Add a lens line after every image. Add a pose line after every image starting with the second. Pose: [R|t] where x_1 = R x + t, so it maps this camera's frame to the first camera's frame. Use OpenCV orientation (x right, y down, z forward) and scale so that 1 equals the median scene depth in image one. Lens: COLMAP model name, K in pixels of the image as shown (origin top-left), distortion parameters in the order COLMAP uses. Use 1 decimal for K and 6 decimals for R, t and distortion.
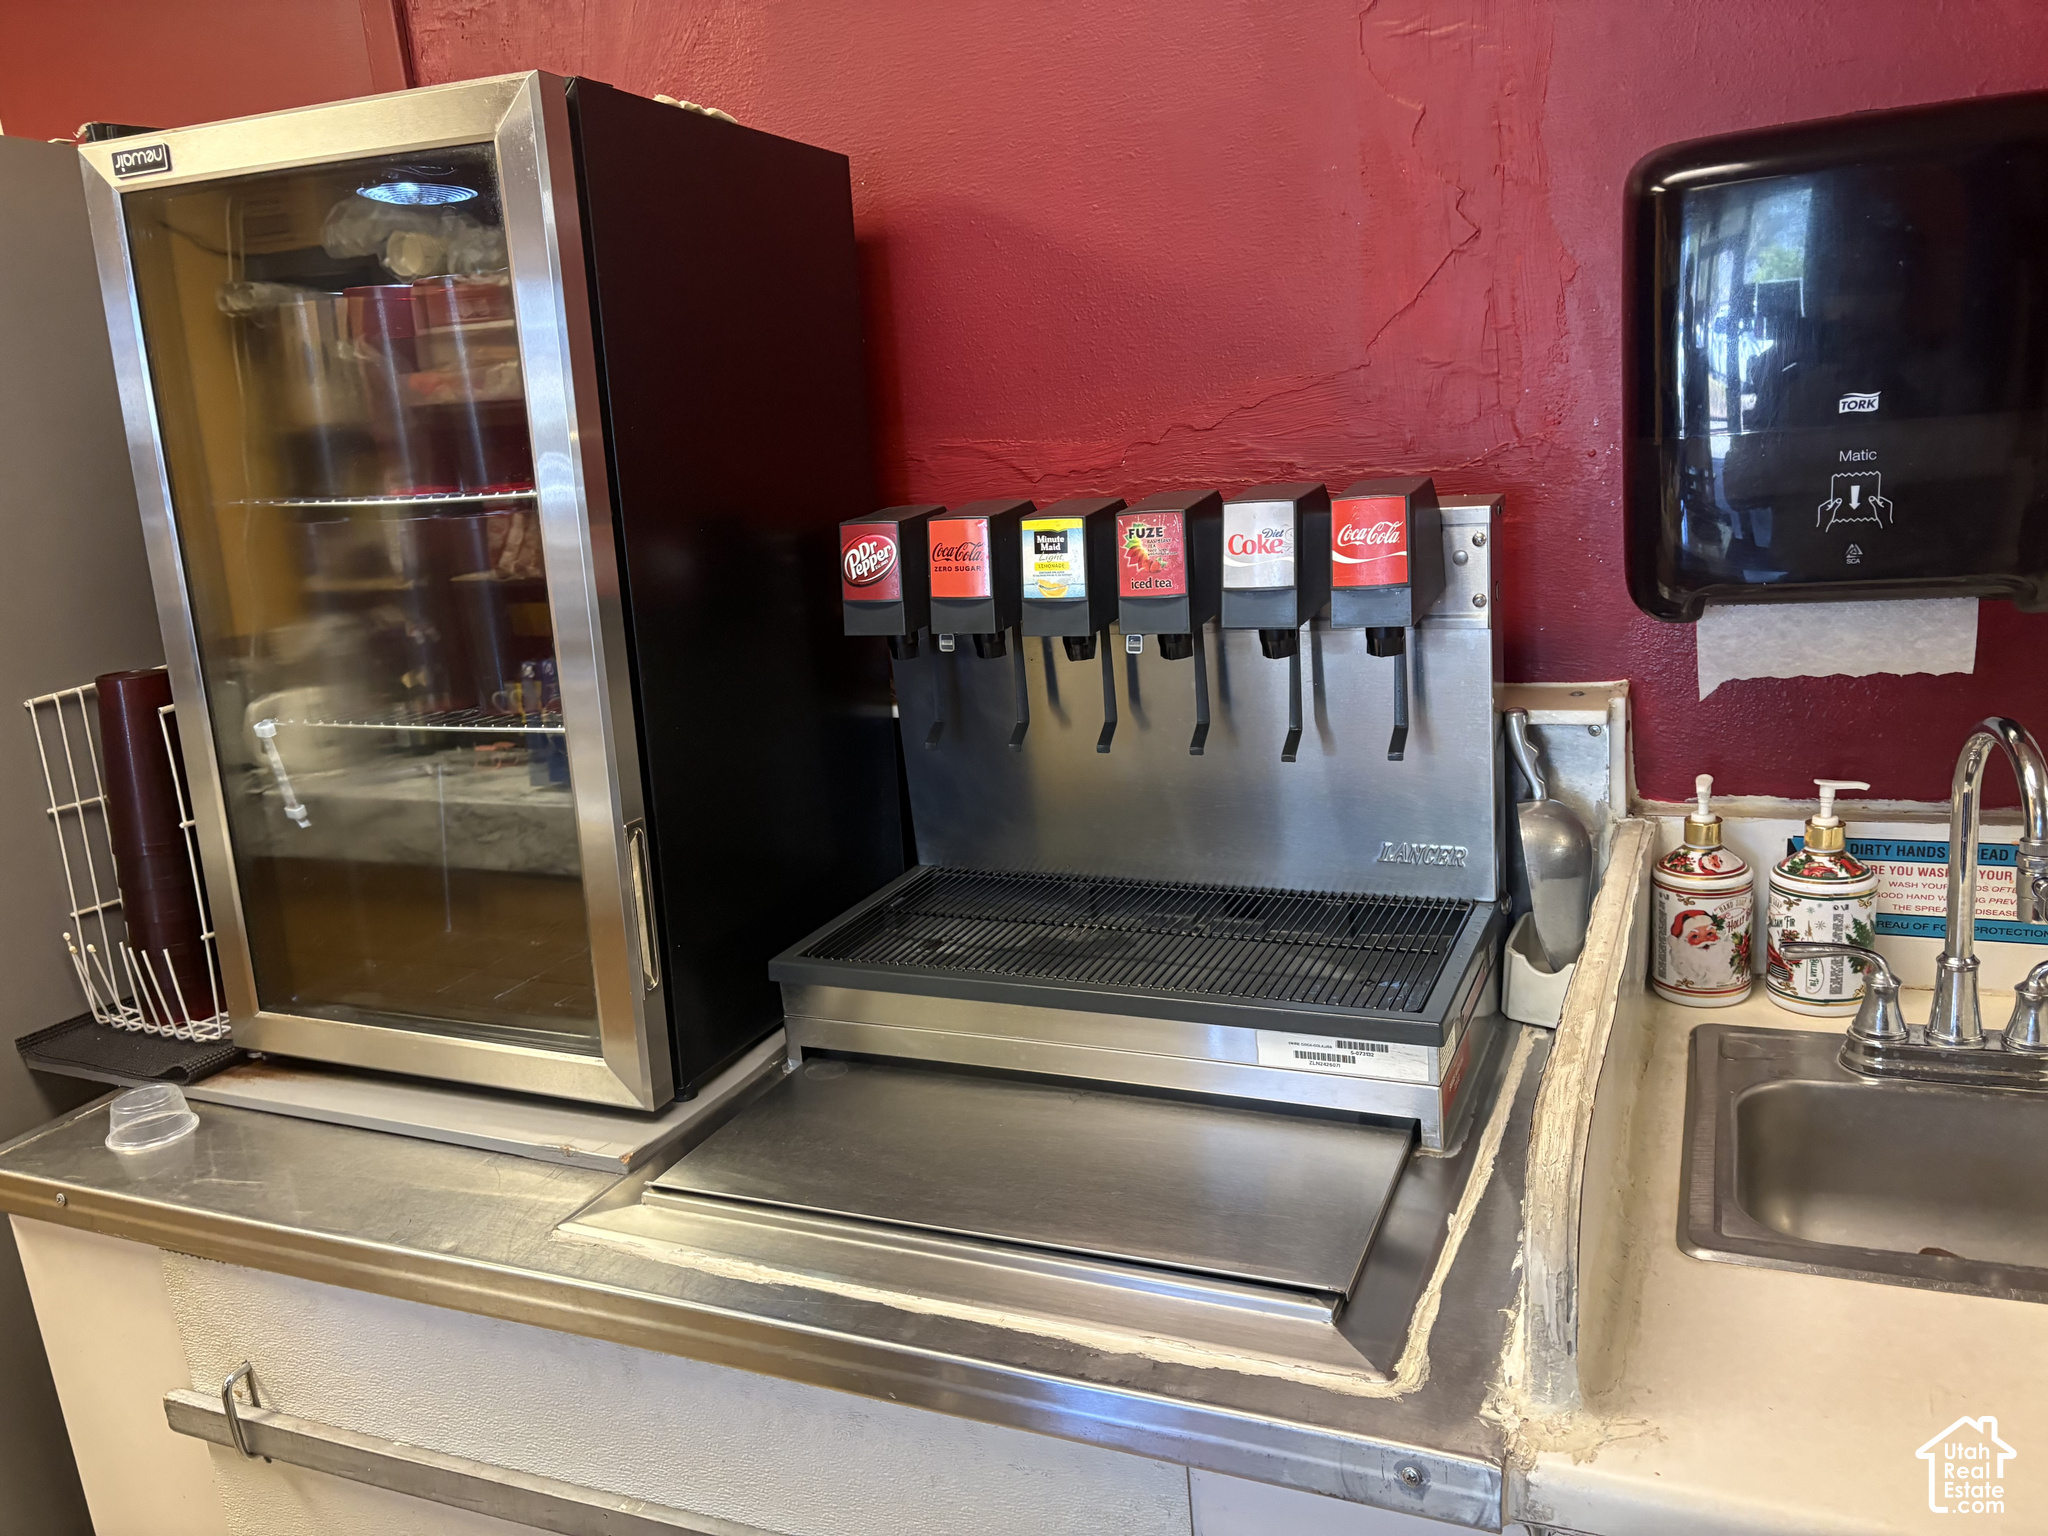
lens RADIAL K [[1567.5, 0, 1033.1], [0, 1567.5, 769.5], [0, 0, 1]] dist [0.032898, -0.027361]
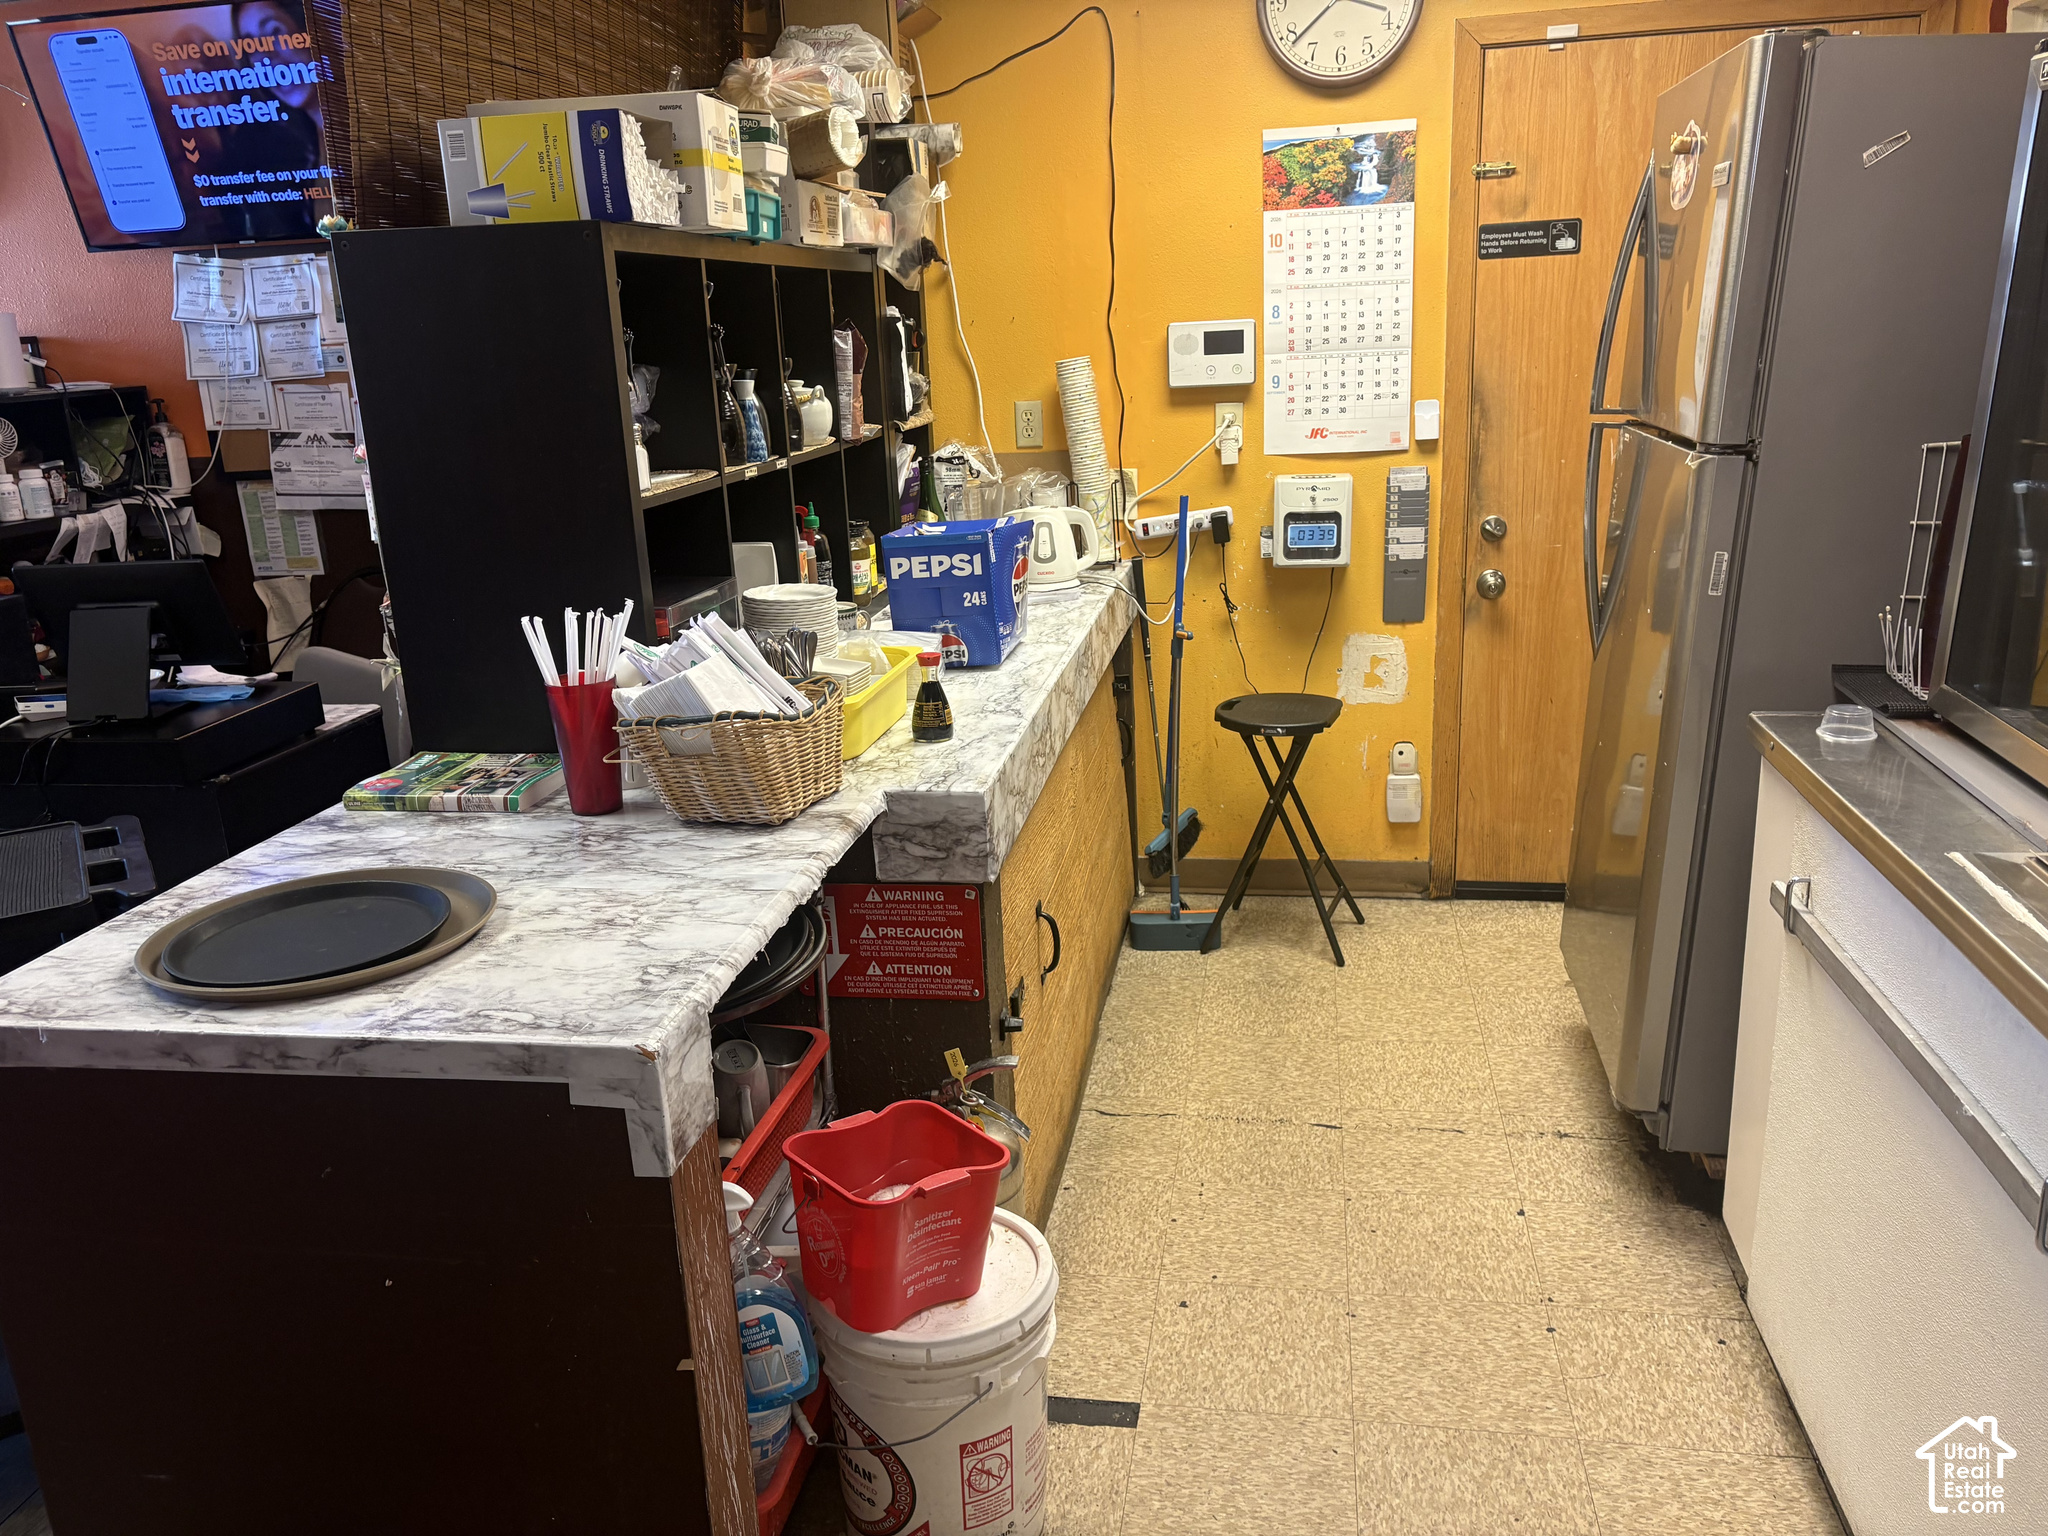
lens RADIAL K [[1567.5, 0, 1022.1], [0, 1567.5, 747.4], [0, 0, 1]] dist [0.032898, -0.027361]
pose [[0.242116, 0.322124, -0.915214, 0.636961], [-0.202210, 0.939318, 0.277114, -0.018748], [0.948942, 0.117972, 0.292560, -0.193476]]
